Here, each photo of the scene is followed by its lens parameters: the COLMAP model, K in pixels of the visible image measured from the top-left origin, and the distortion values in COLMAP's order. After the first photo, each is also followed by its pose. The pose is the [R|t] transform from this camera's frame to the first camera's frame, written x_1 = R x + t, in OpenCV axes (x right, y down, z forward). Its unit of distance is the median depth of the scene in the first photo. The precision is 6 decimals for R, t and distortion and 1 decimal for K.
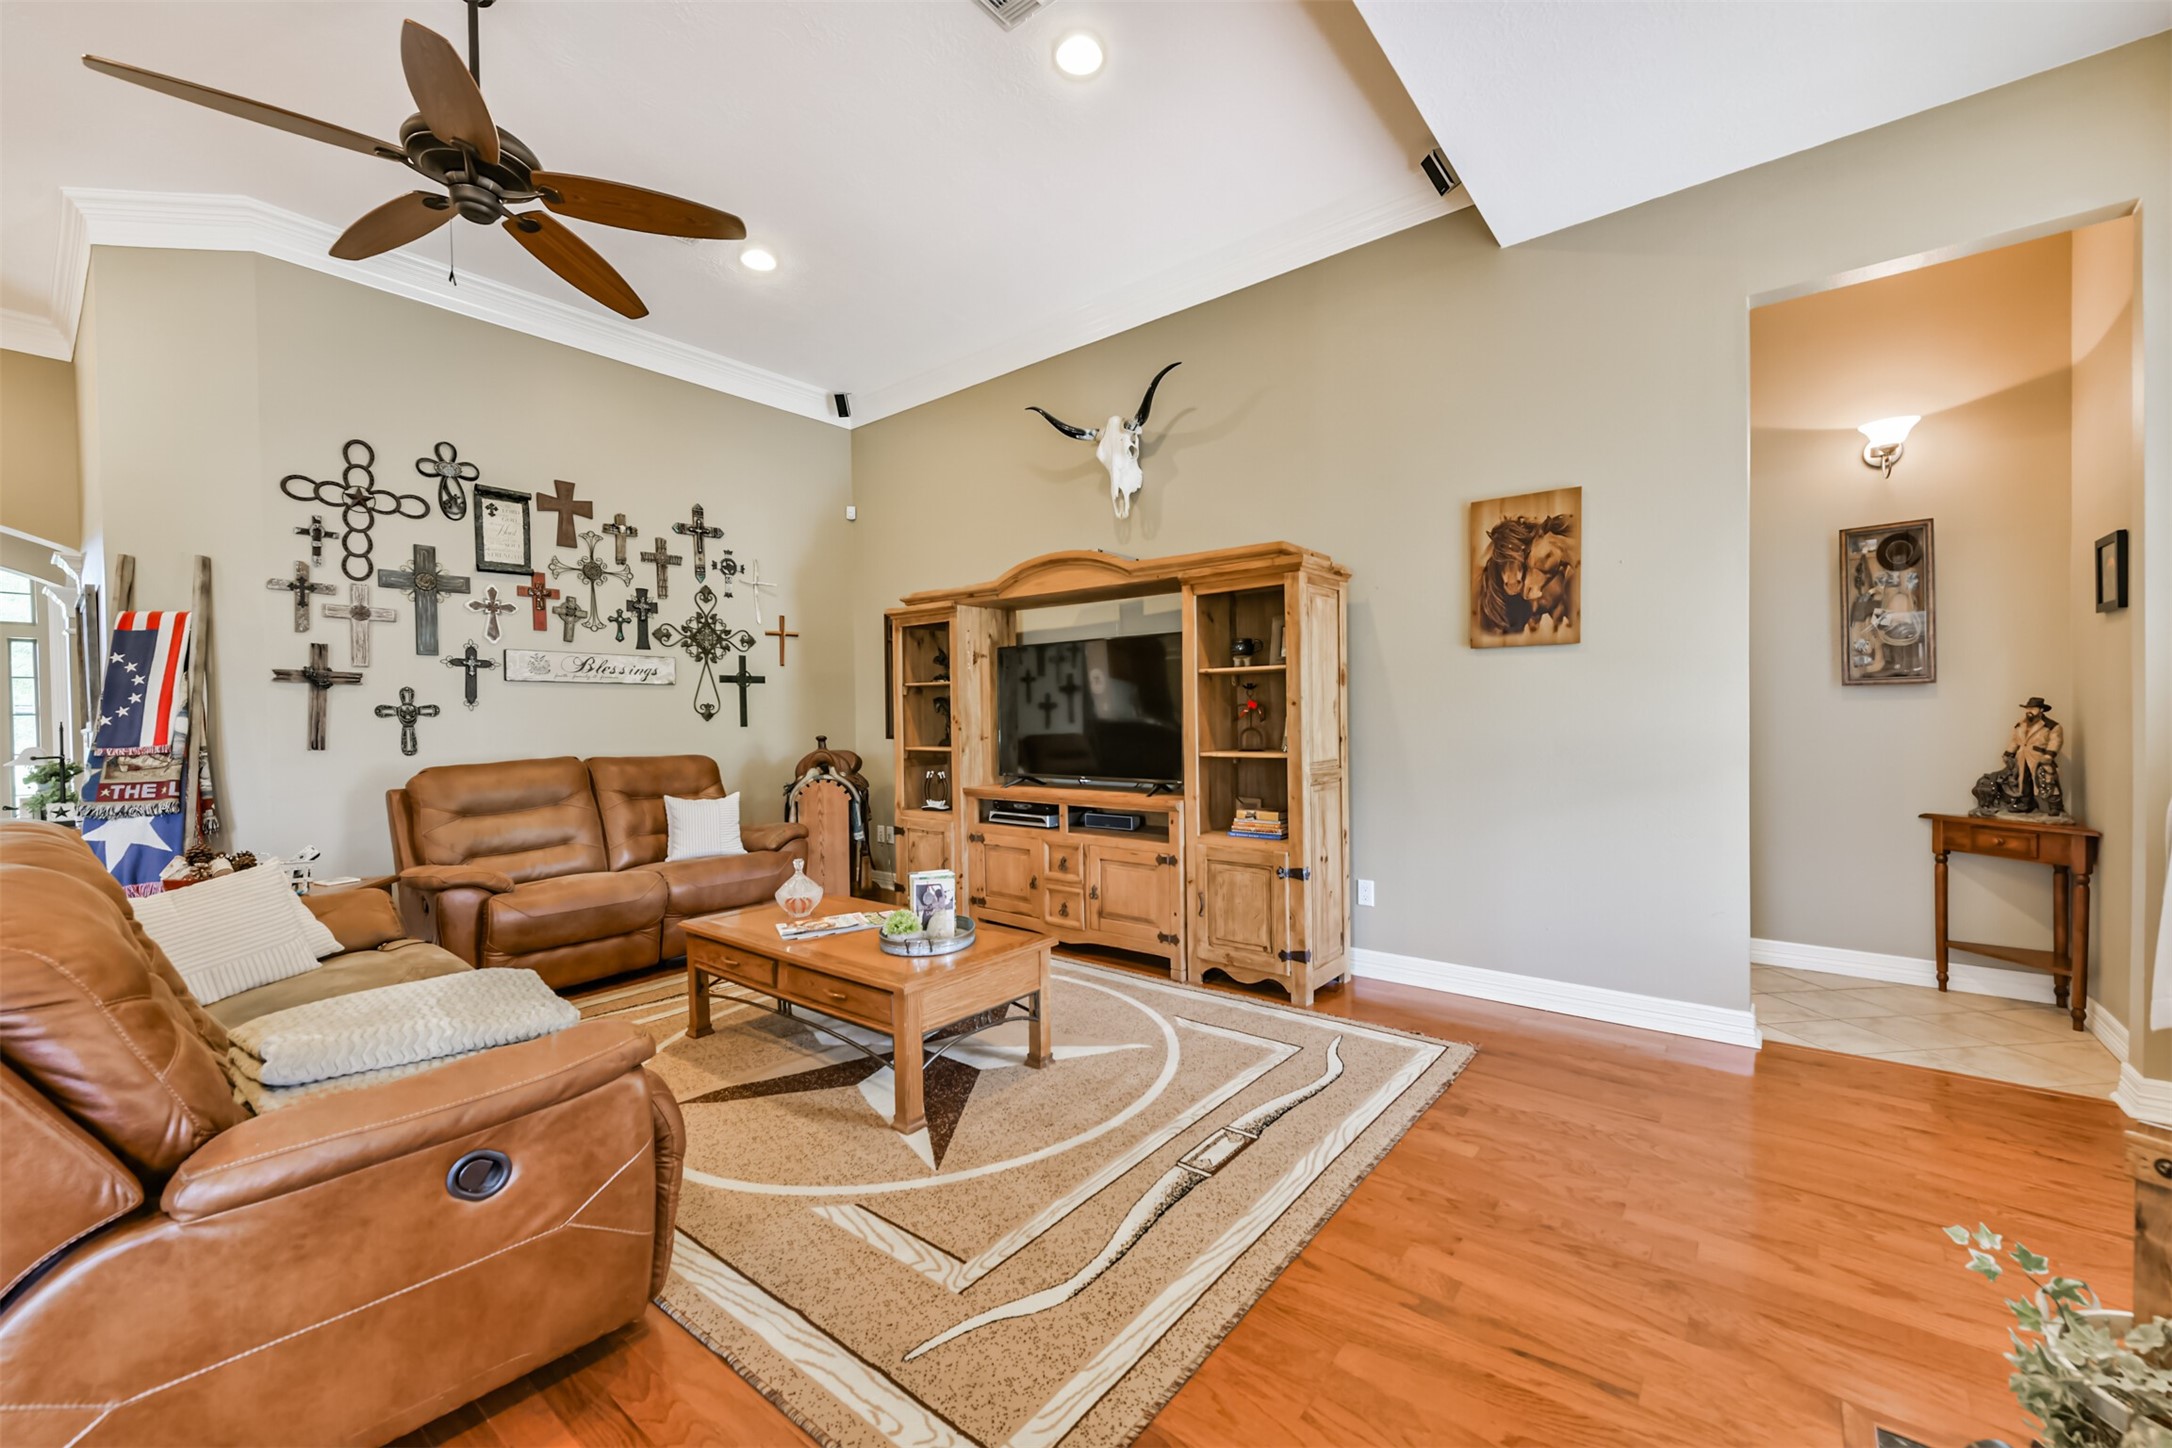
lens RADIAL K [[861.1, 0, 1093.3], [0, 861.1, 731.0], [0, 0, 1]] dist [0.005476, -0.000301]
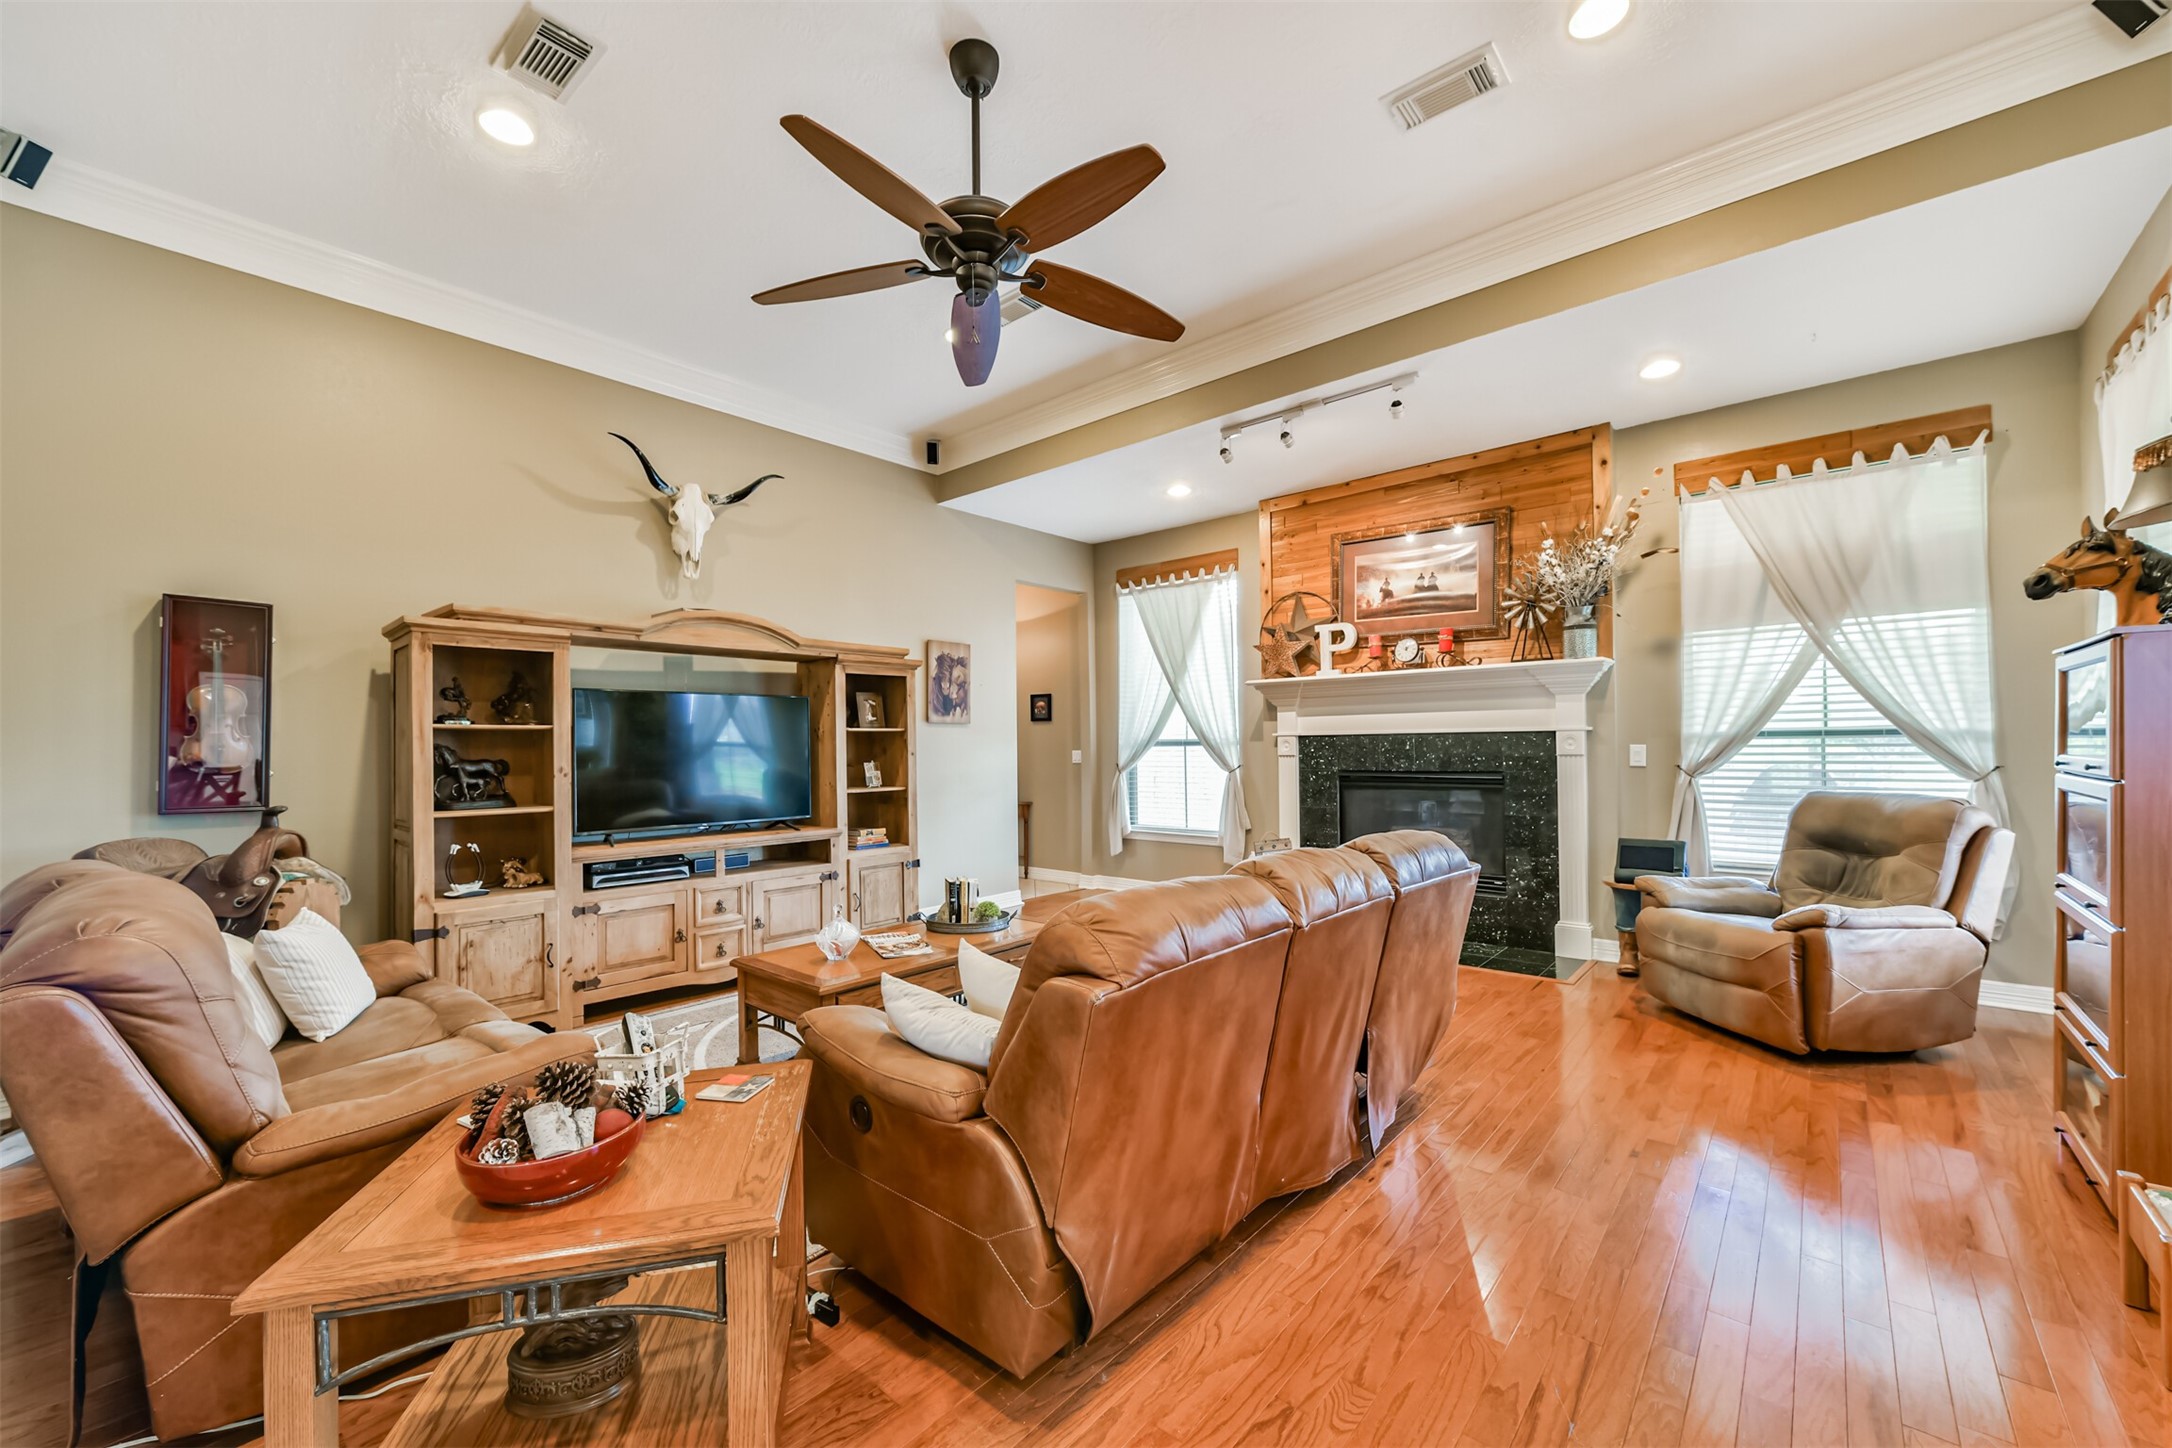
lens RADIAL K [[861.1, 0, 1084.2], [0, 861.1, 741.6], [0, 0, 1]] dist [0.005476, -0.000301]
pose [[0.042567, 0.019614, 0.998901, -1.120770], [0.034454, 0.999184, -0.021088, -0.008815], [-0.998499, 0.035314, 0.041857, 0.536717]]
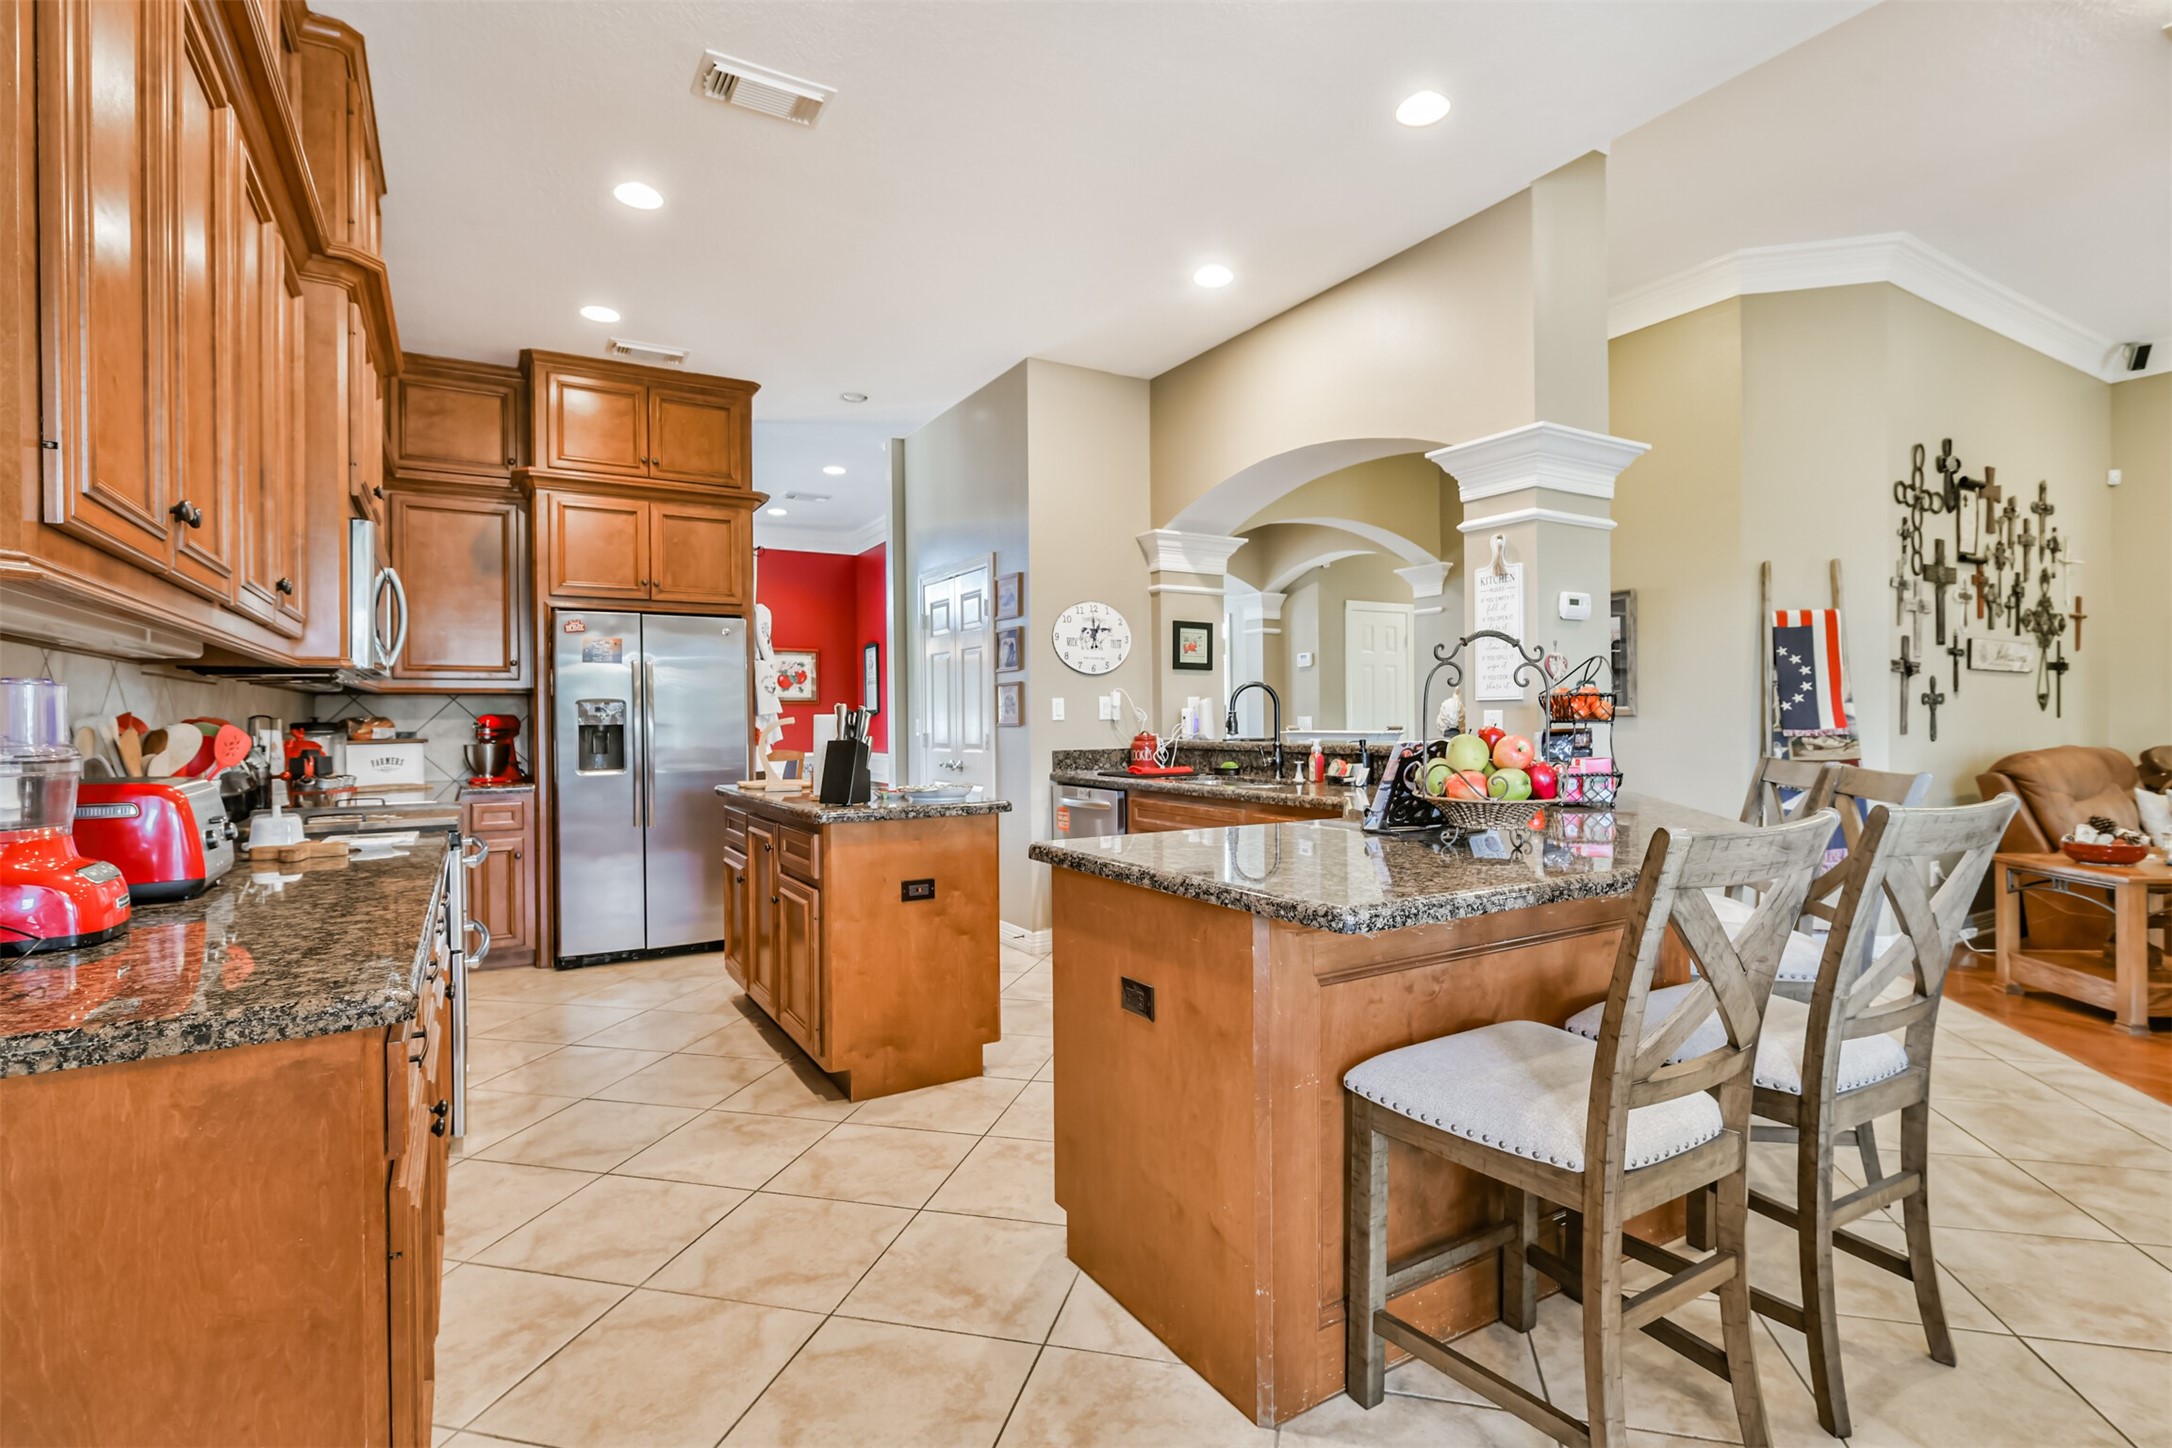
lens RADIAL K [[1040.1, 0, 1073.8], [0, 1040.1, 719.9], [0, 0, 1]] dist [0.003260, 0.002291]
pose [[0.936477, 0.006307, -0.350673, -1.331551], [-0.011974, 0.999830, -0.013993, 0.032589], [0.350525, 0.017303, 0.936394, -0.545253]]
